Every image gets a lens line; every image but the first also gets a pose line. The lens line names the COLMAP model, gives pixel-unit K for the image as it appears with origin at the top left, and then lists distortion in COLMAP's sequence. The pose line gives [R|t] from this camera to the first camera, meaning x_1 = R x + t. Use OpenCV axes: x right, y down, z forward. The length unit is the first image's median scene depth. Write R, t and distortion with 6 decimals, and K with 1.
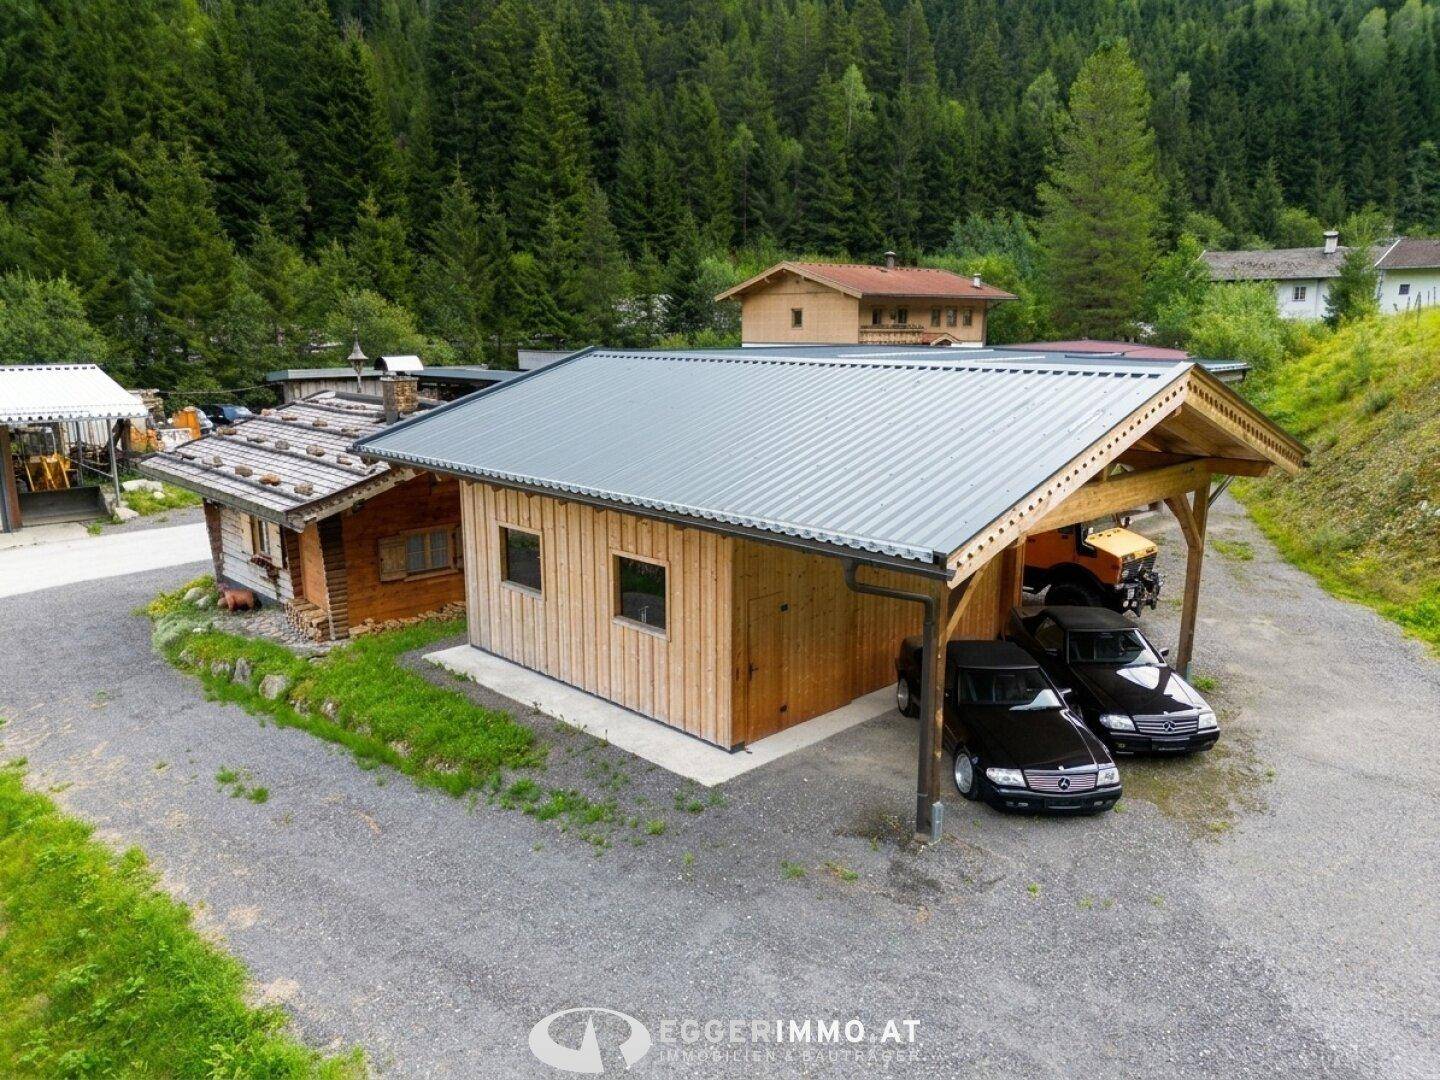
lens RADIAL K [[1011.7, 0, 720.0], [0, 1011.7, 540.0], [0, 0, 1]] dist [0.074949, -0.077450]
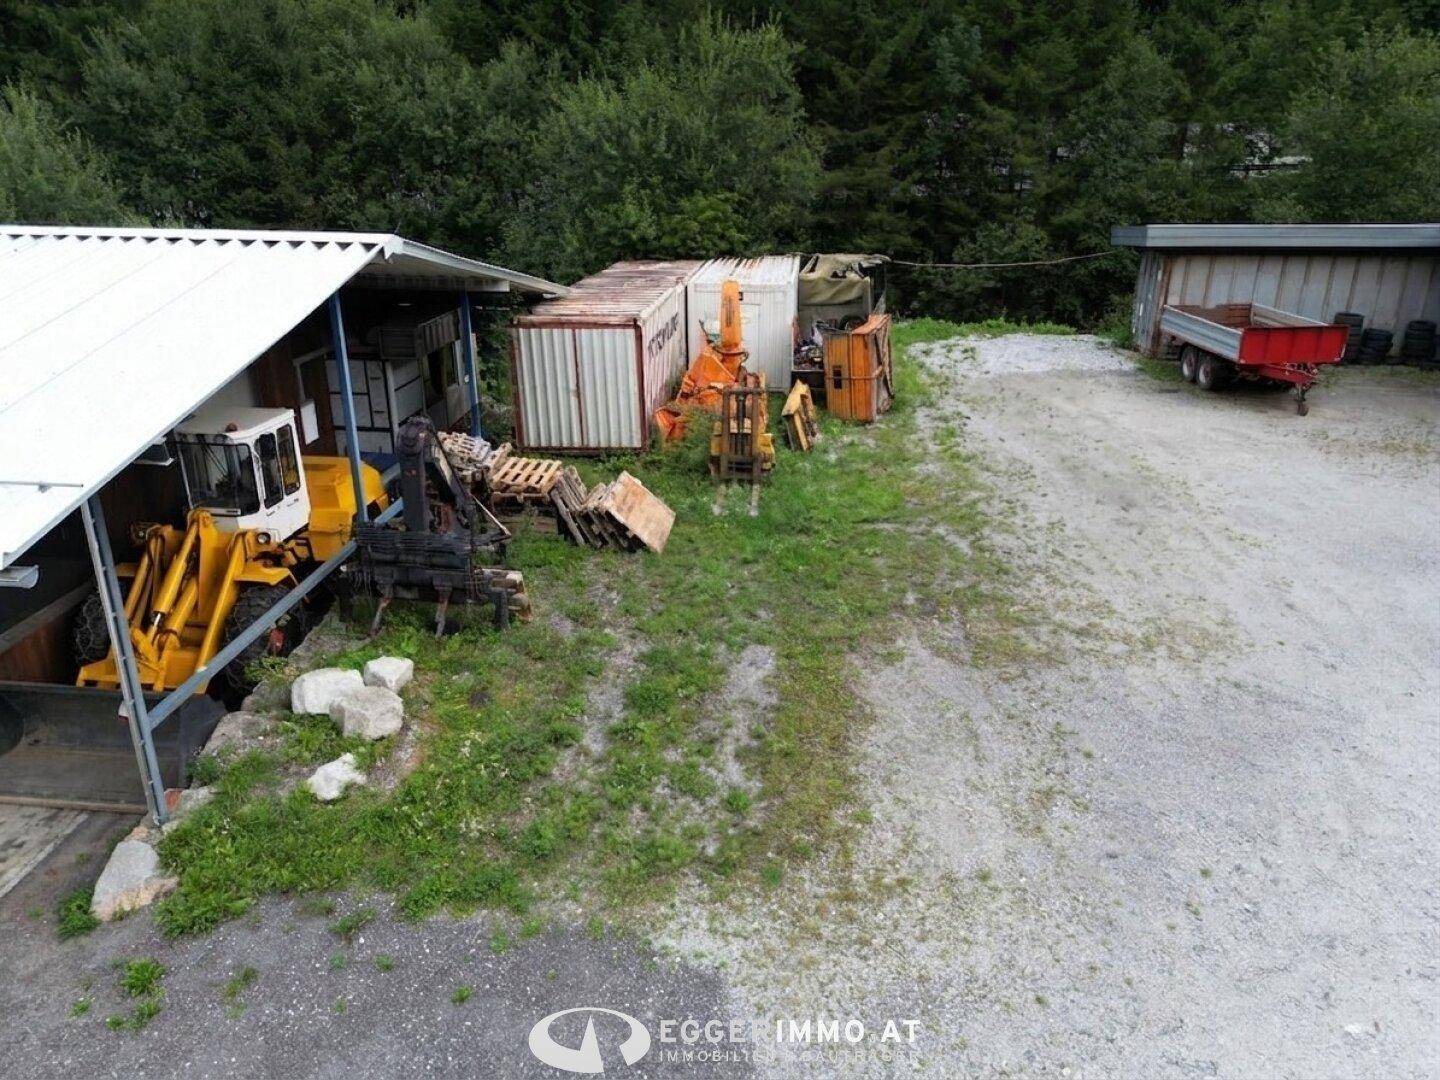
lens RADIAL K [[1011.7, 0, 720.0], [0, 1011.7, 540.0], [0, 0, 1]] dist [0.074949, -0.077450]
pose [[0.663245, 0.271512, -0.697415, -0.183980], [-0.153000, 0.961381, 0.228774, -0.097061], [0.732596, -0.045028, 0.679172, 0.506455]]
